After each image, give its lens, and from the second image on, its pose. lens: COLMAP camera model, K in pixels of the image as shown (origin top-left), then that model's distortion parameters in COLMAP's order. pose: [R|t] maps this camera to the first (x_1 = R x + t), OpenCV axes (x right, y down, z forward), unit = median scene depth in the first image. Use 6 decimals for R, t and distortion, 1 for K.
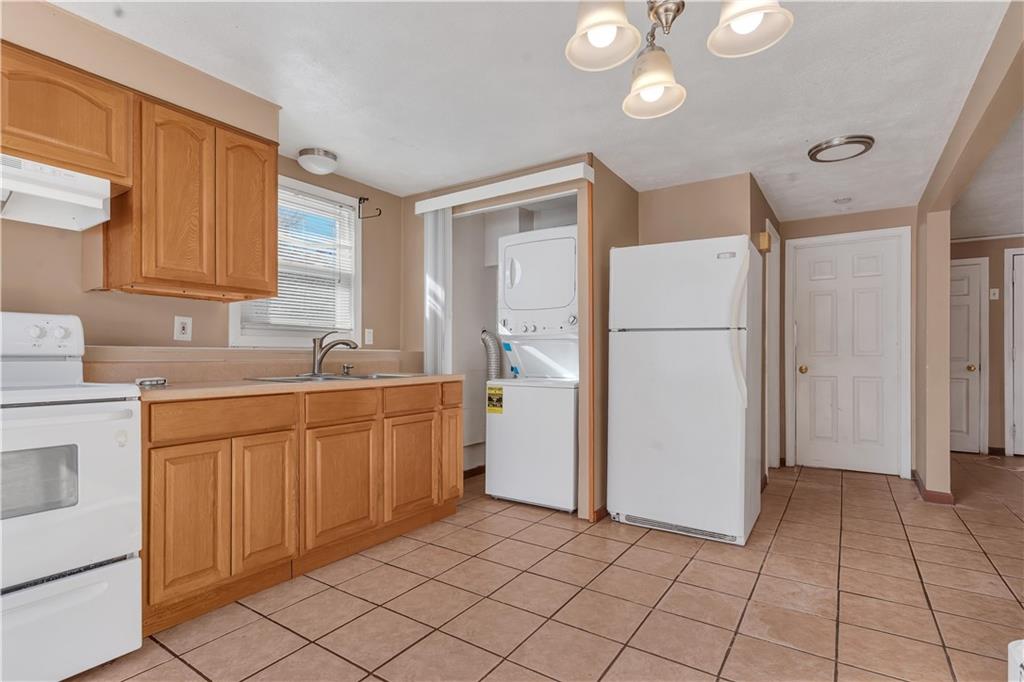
lens RADIAL K [[493.6, 0, 514.6], [0, 493.6, 347.8], [0, 0, 1]] dist [0.002884, -0.001069]
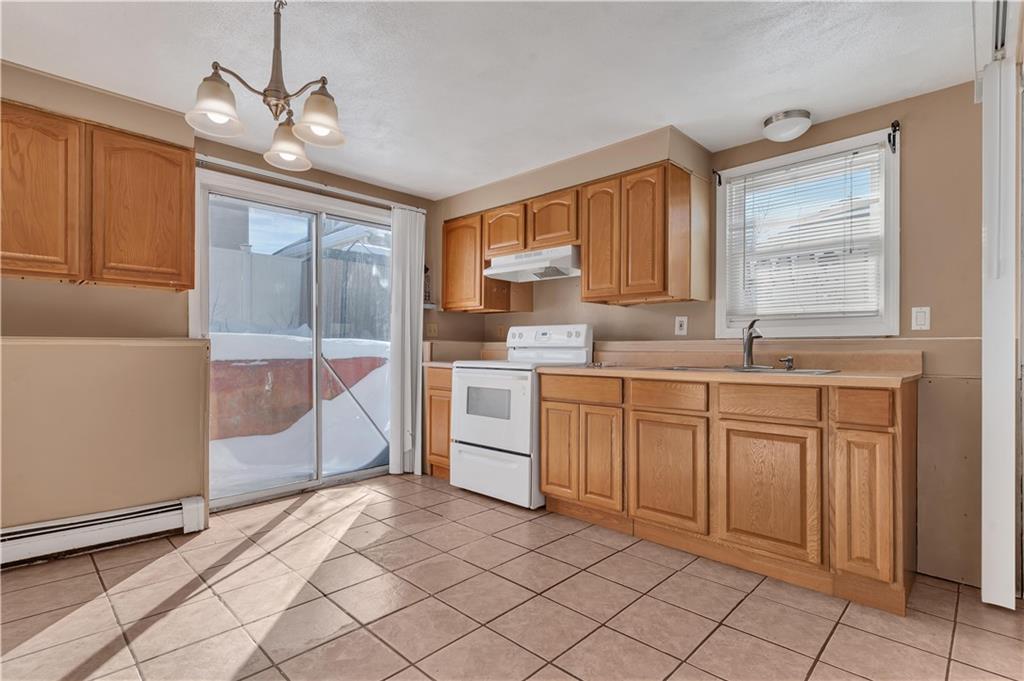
lens RADIAL K [[493.6, 0, 511.2], [0, 493.6, 344.6], [0, 0, 1]] dist [0.002884, -0.001069]
pose [[-0.177192, -0.009094, -0.984134, 0.548959], [0.014580, 0.999823, -0.011864, 0.015158], [0.984068, -0.016451, -0.177028, 0.667132]]
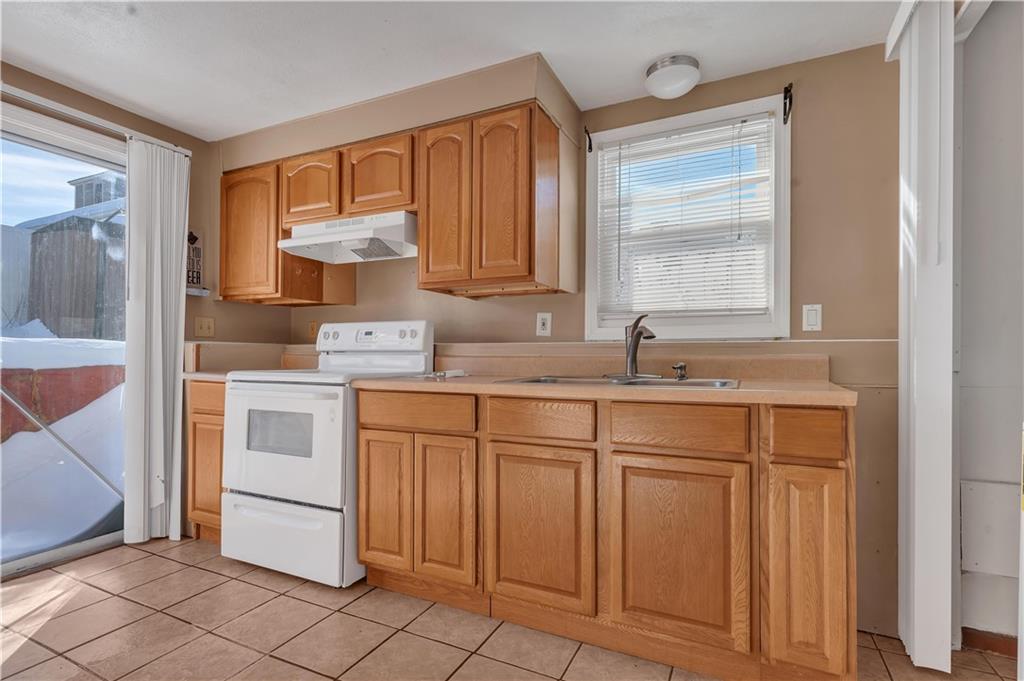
lens RADIAL K [[493.6, 0, 509.1], [0, 493.6, 351.5], [0, 0, 1]] dist [0.002884, -0.001069]
pose [[0.135736, -0.004747, -0.990734, 0.274690], [0.015874, 0.999871, -0.002616, 0.015389], [0.990618, -0.015372, 0.135794, 0.663925]]
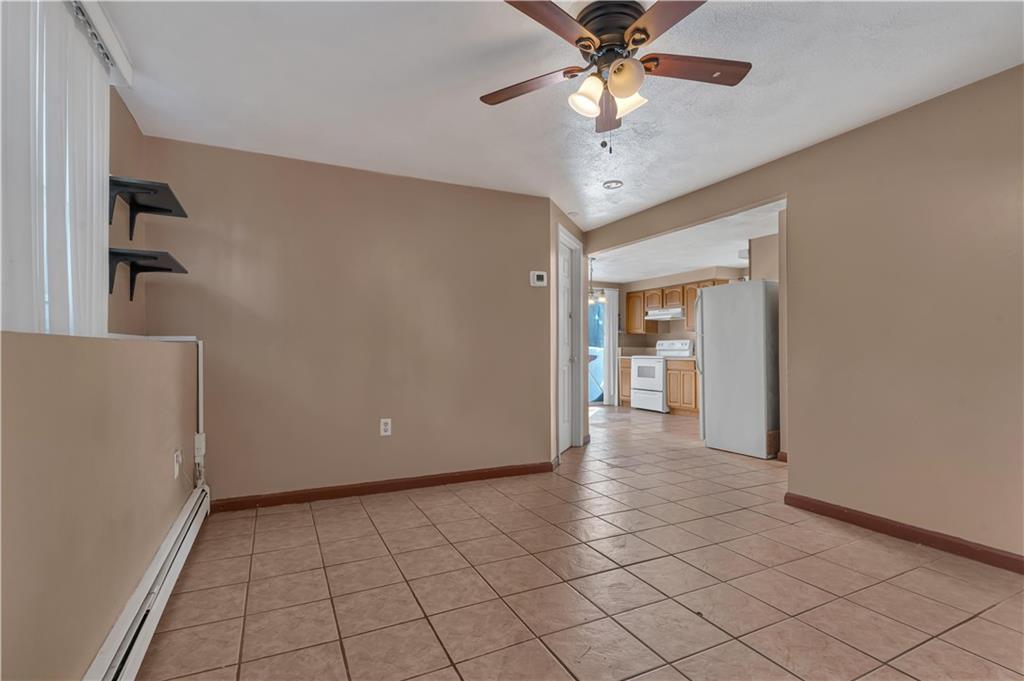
lens RADIAL K [[493.6, 0, 517.2], [0, 493.6, 338.9], [0, 0, 1]] dist [0.002884, -0.001069]
pose [[-0.489936, -0.025710, -0.871379, 2.140413], [0.012903, 0.999242, -0.036738, 0.037298], [0.871663, -0.029243, -0.489233, 1.118298]]
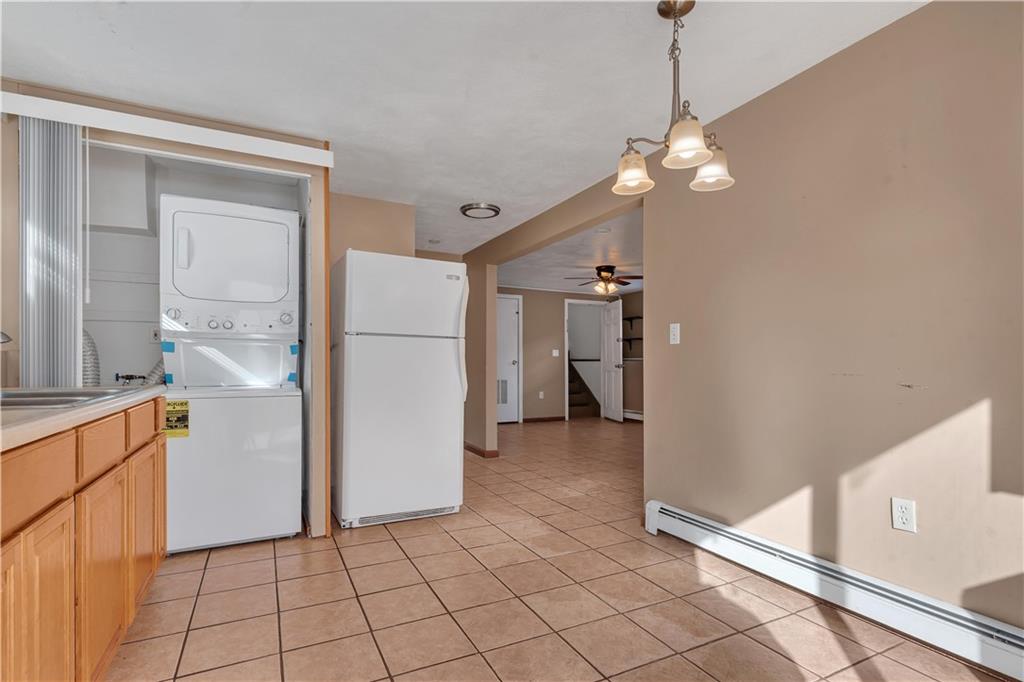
lens RADIAL K [[493.6, 0, 502.6], [0, 493.6, 349.4], [0, 0, 1]] dist [0.002884, -0.001069]
pose [[0.500818, 0.021027, 0.865297, -0.506124], [-0.016455, 0.999756, -0.014771, 0.006199], [-0.865396, -0.006841, 0.501042, 0.251853]]
